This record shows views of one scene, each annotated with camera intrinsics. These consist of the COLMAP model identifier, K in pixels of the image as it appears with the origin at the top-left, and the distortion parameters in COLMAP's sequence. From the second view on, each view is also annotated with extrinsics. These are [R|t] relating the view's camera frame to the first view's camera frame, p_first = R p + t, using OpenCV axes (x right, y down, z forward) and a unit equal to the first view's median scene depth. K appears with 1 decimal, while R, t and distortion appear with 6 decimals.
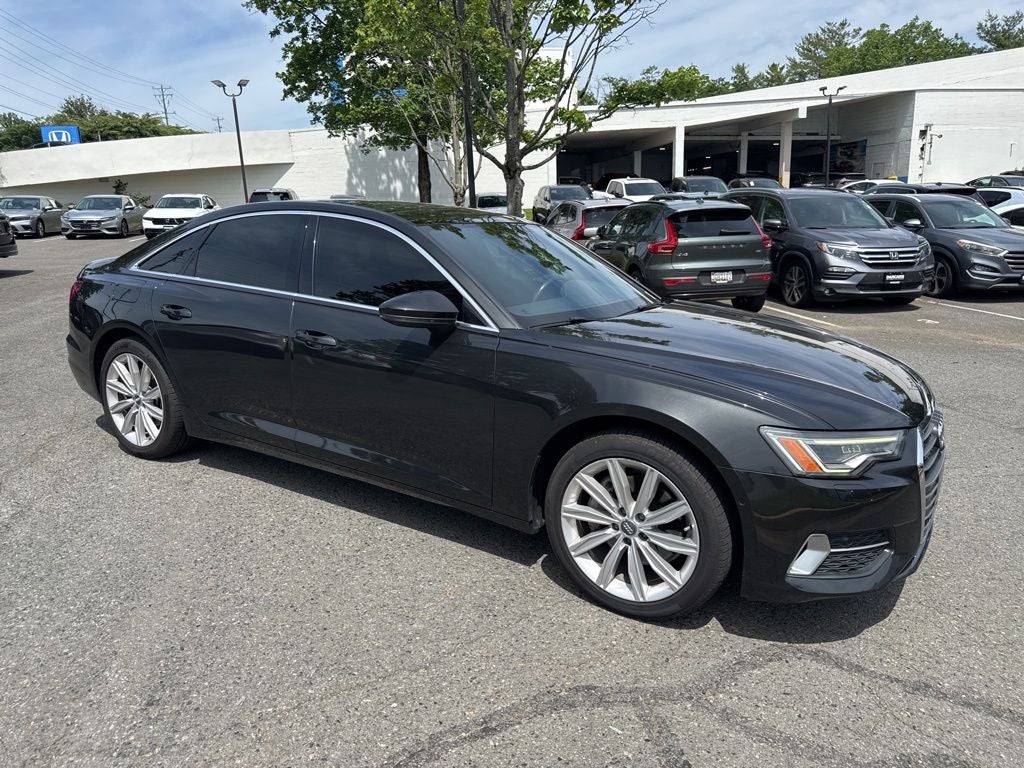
lens RADIAL K [[737.5, 0, 515.8], [0, 737.5, 381.9], [0, 0, 1]] dist [0.006398, -0.006131]
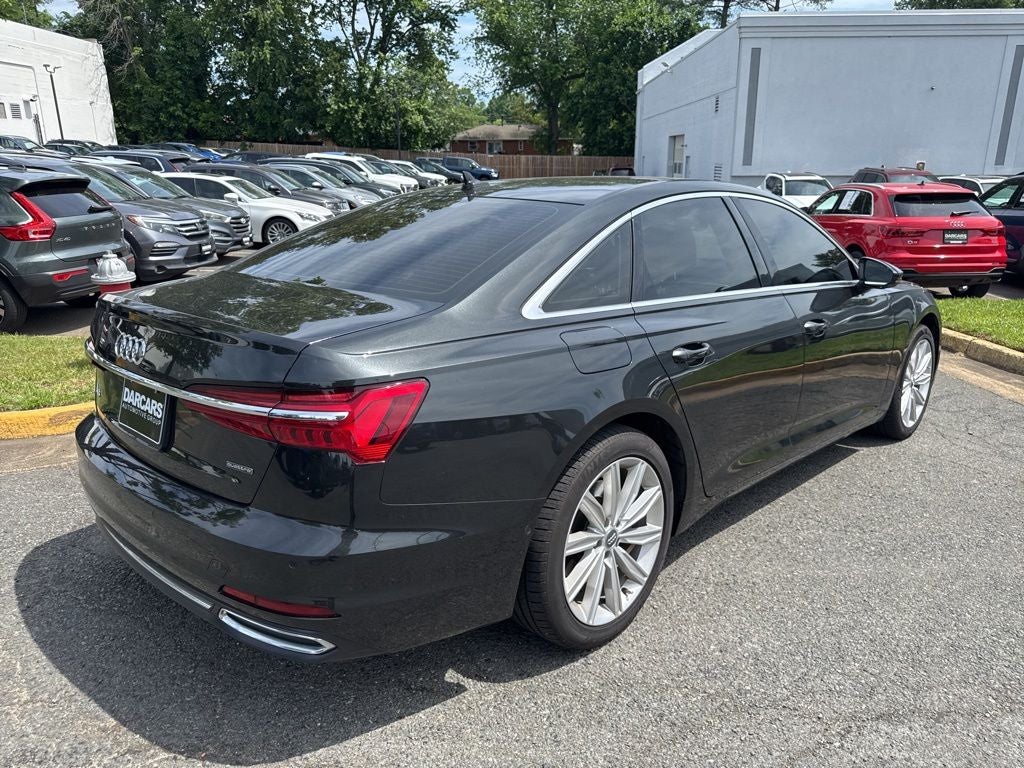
lens RADIAL K [[739.6, 0, 512.0], [0, 739.6, 384.0], [0, 0, 1]] dist [0.006347, -0.008405]
pose [[0.210332, -0.257848, 0.943014, -0.370293], [0.215711, 0.953058, 0.212482, -0.079915], [-0.953535, 0.158727, 0.256079, 0.330760]]
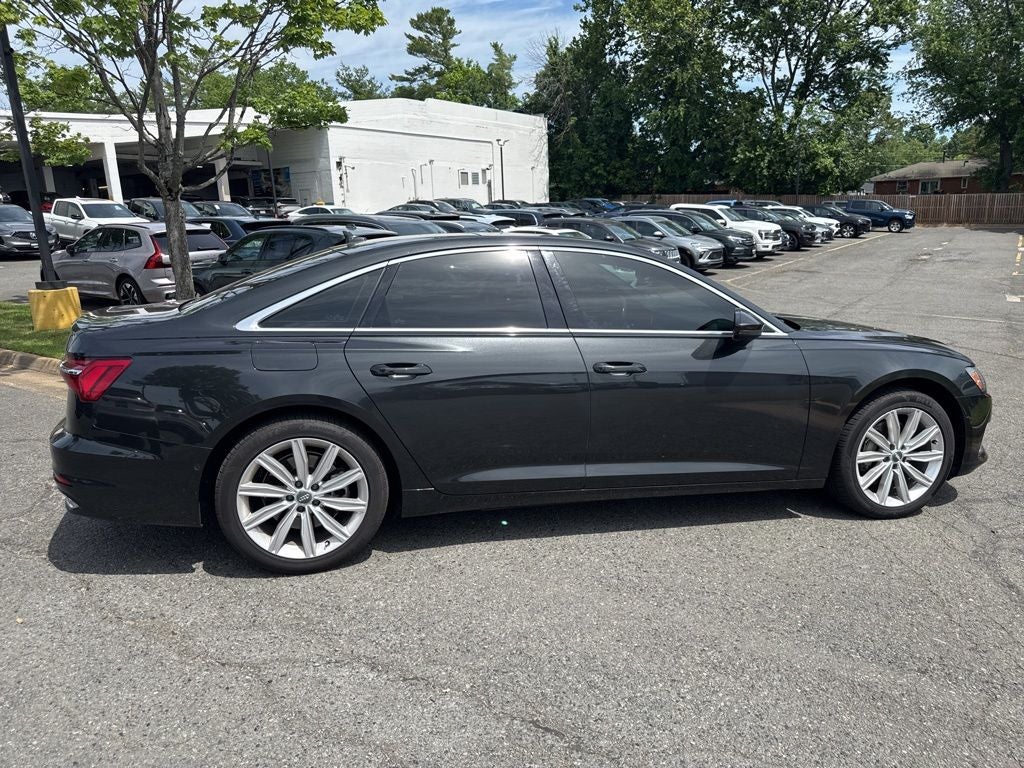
lens RADIAL K [[730.8, 0, 512.0], [0, 730.8, 387.5], [0, 0, 1]] dist [0.047233, -0.063144]
pose [[0.699440, -0.158818, 0.696822, -0.316109], [0.172956, 0.983630, 0.050581, -0.032258], [-0.693448, 0.085141, 0.715458, 0.109967]]
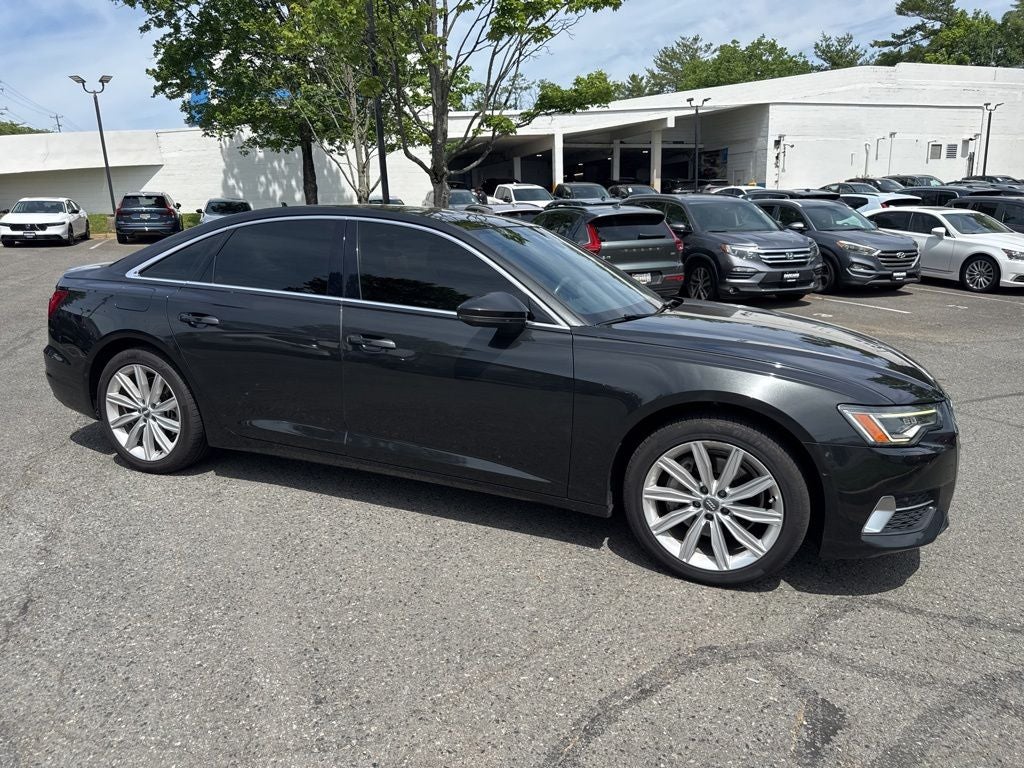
lens RADIAL K [[735.7, 0, 508.8], [0, 735.7, 382.6], [0, 0, 1]] dist [0.029409, -0.040642]
pose [[0.986269, -0.037698, 0.160785, -0.072630], [0.038471, 0.999258, -0.001694, 0.001746], [-0.160602, 0.007856, 0.986988, -0.008826]]
